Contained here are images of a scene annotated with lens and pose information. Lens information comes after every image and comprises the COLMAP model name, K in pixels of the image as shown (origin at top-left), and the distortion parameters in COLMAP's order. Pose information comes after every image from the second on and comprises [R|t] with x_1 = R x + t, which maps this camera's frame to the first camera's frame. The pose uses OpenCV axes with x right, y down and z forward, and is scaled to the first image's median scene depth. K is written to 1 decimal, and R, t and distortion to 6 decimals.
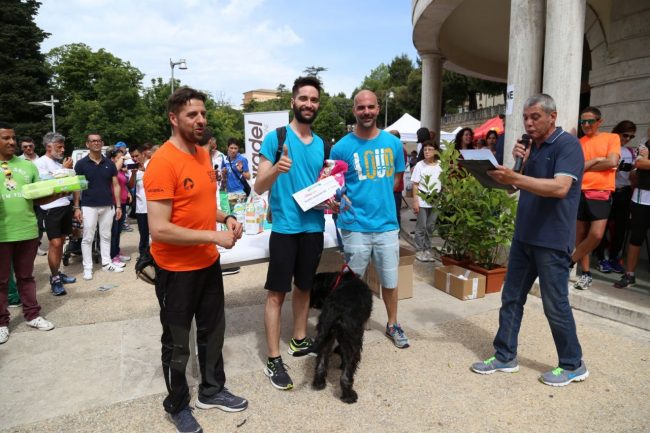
lens RADIAL K [[443.7, 0, 322.5], [0, 443.7, 220.6], [0, 0, 1]] dist [-0.123046, 0.074724]
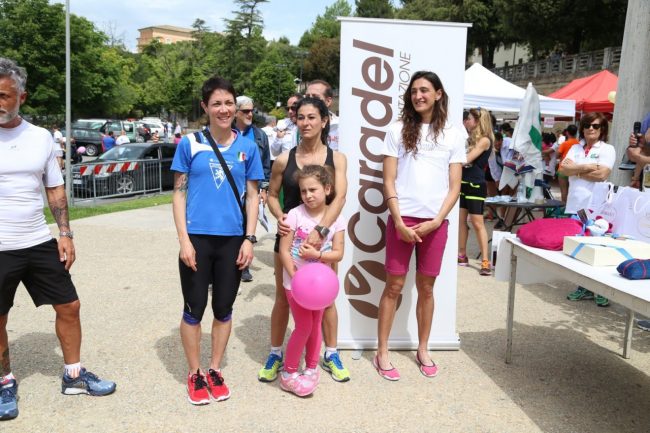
lens RADIAL K [[608.5, 0, 325.0], [0, 608.5, 216.5], [0, 0, 1]] dist [-0.008628, 0.124918]
pose [[0.992125, 0.018341, 0.123899, -0.077385], [-0.018476, 0.999829, -0.000052, -0.022625], [-0.123879, -0.002237, 0.992295, 0.145394]]
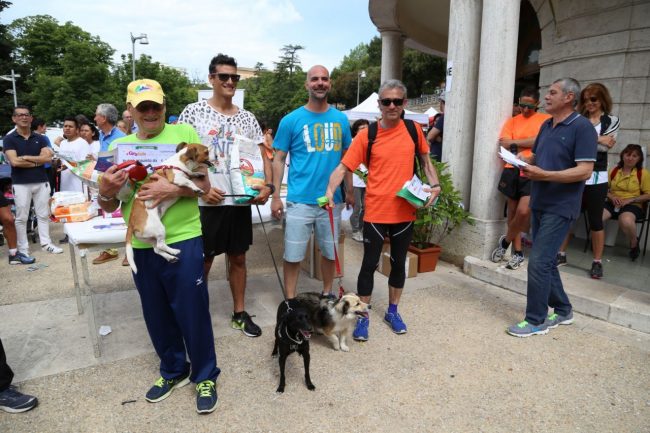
lens RADIAL K [[443.7, 0, 322.5], [0, 443.7, 220.6], [0, 0, 1]] dist [-0.123046, 0.074724]
pose [[0.998869, 0.002084, 0.047508, 0.021792], [-0.004173, 0.999027, 0.043905, 0.001035], [-0.047371, -0.044054, 0.997905, 0.003113]]
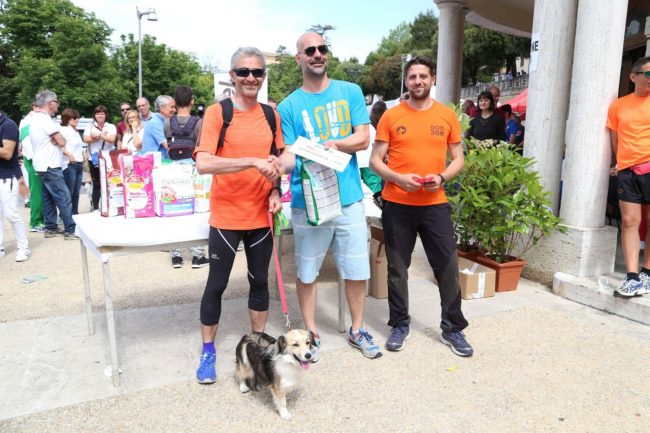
lens RADIAL K [[526.9, 0, 326.1], [0, 526.9, 217.5], [0, 0, 1]] dist [-0.061949, 0.081567]
pose [[0.999895, 0.013098, -0.006150, 0.012407], [-0.013013, 0.999820, 0.013782, 0.004011], [0.006330, -0.013700, 0.999886, 0.005499]]
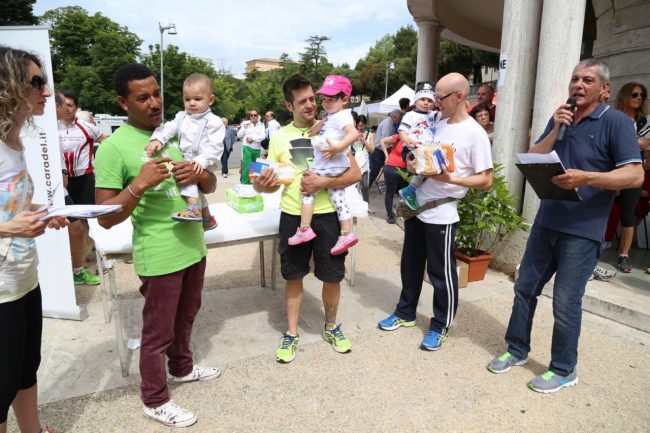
lens RADIAL K [[443.0, 0, 325.0], [0, 443.0, 216.5], [0, 0, 1]] dist [-0.116900, 0.069506]
pose [[0.999821, 0.018767, 0.002451, 0.014166], [-0.018873, 0.998340, 0.054409, -0.003091], [-0.001426, -0.054446, 0.998516, 0.017386]]
